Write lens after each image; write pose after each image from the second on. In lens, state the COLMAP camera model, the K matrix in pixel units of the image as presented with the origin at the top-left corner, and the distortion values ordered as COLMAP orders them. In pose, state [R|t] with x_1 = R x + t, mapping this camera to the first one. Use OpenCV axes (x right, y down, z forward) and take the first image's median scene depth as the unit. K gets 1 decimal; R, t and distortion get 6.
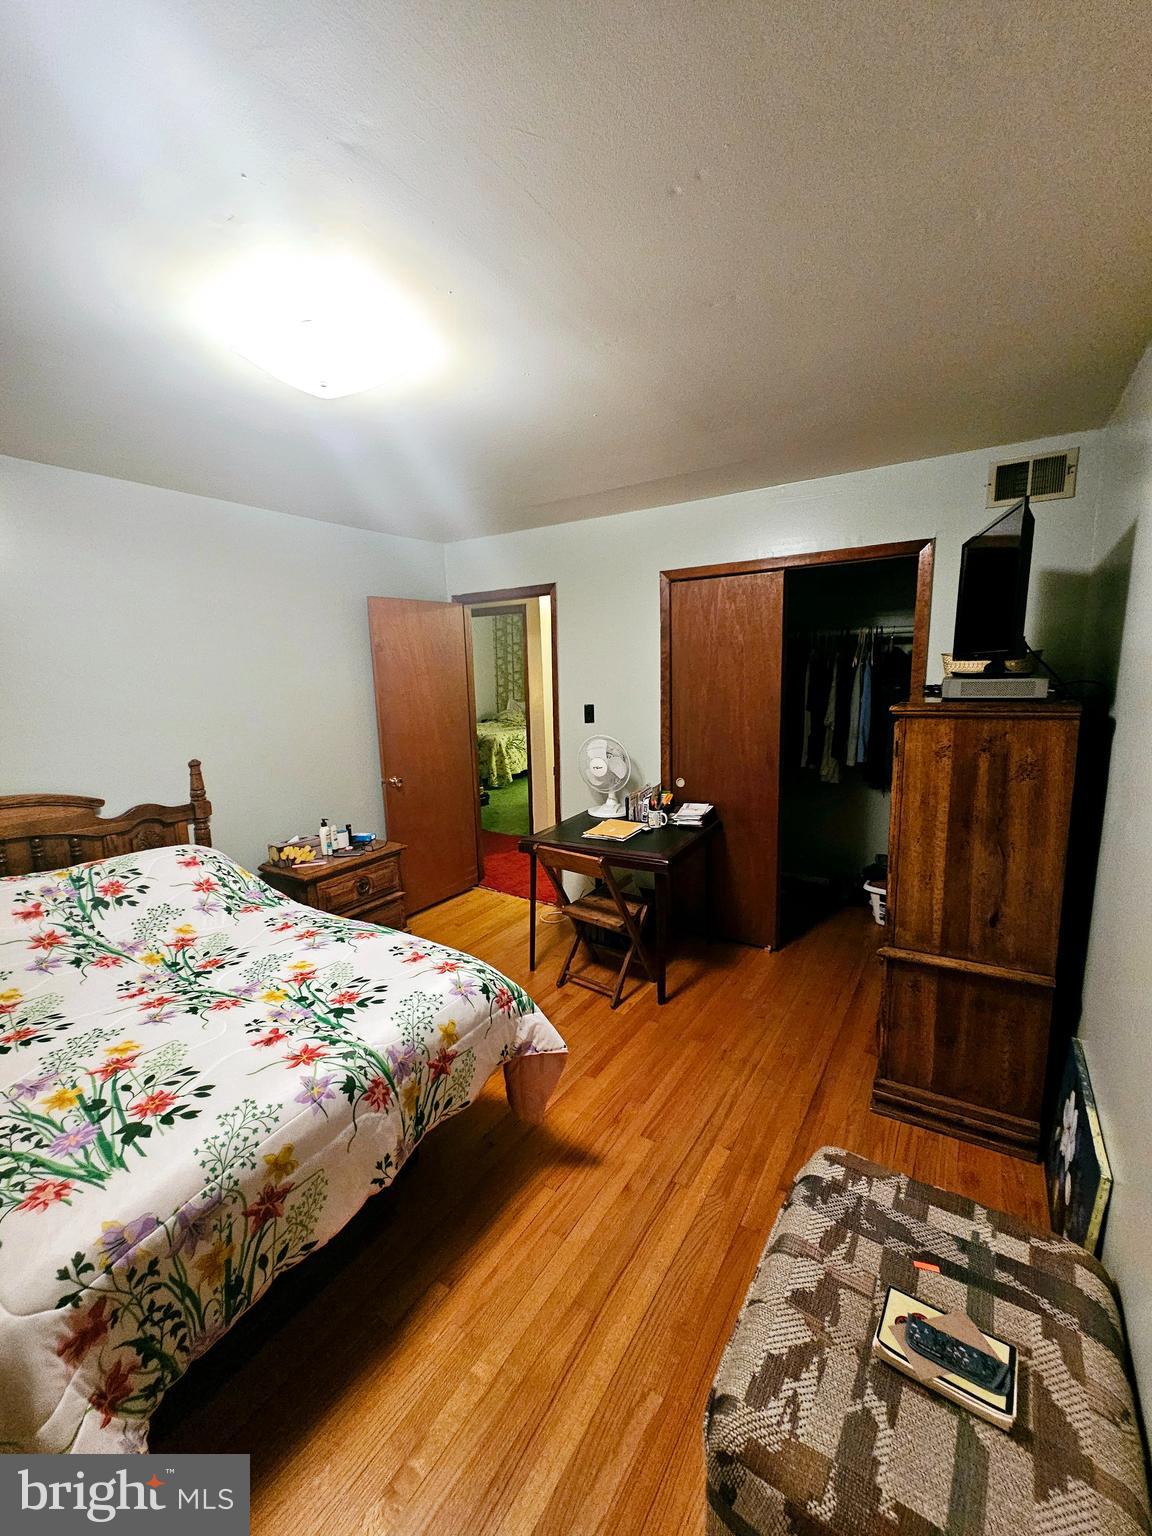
lens RADIAL K [[624.7, 0, 576.7], [0, 624.7, 764.2], [0, 0, 1]] dist [-0.000286, -0.000005]
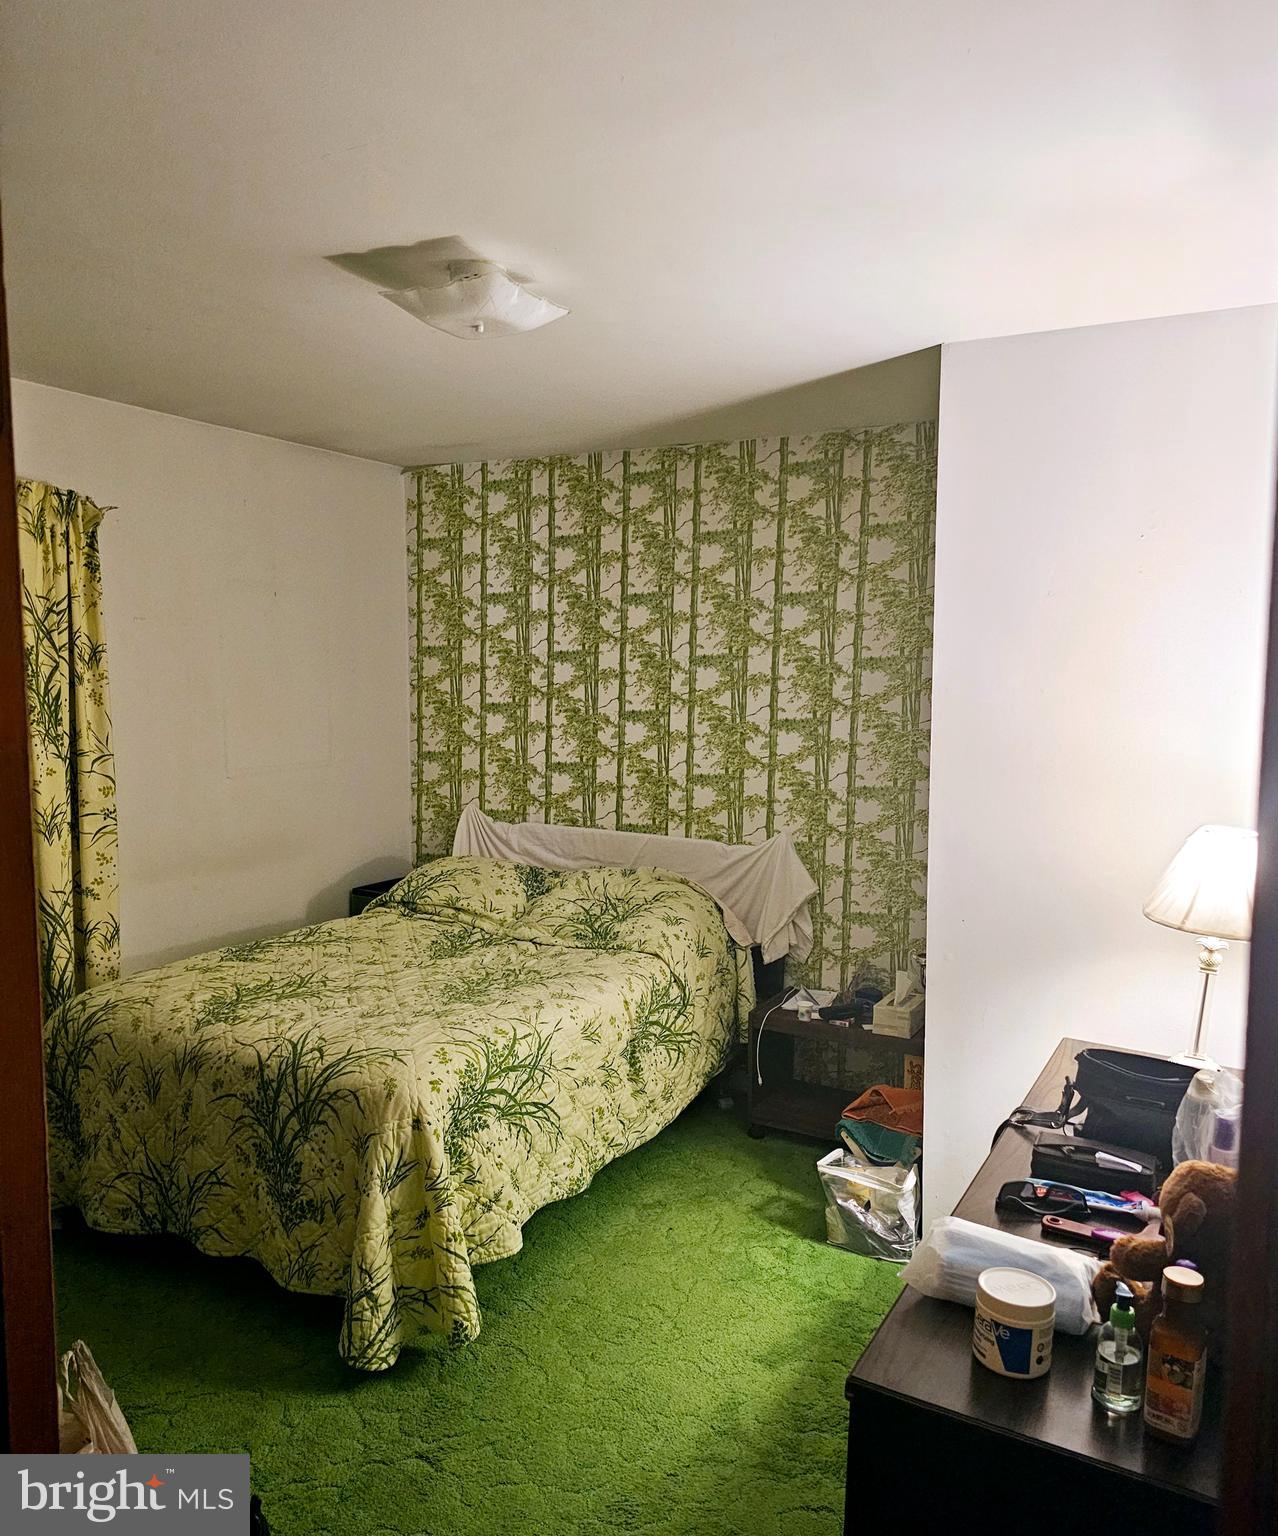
lens RADIAL K [[1133.1, 0, 638.5], [0, 1133.1, 771.2], [0, 0, 1]] dist [0.006646, 0.001221]
pose [[0.997987, 0.021558, 0.059649, -0.080338], [-0.016690, 0.996580, -0.080934, -0.104158], [-0.061190, 0.079776, 0.994933, 0.659551]]
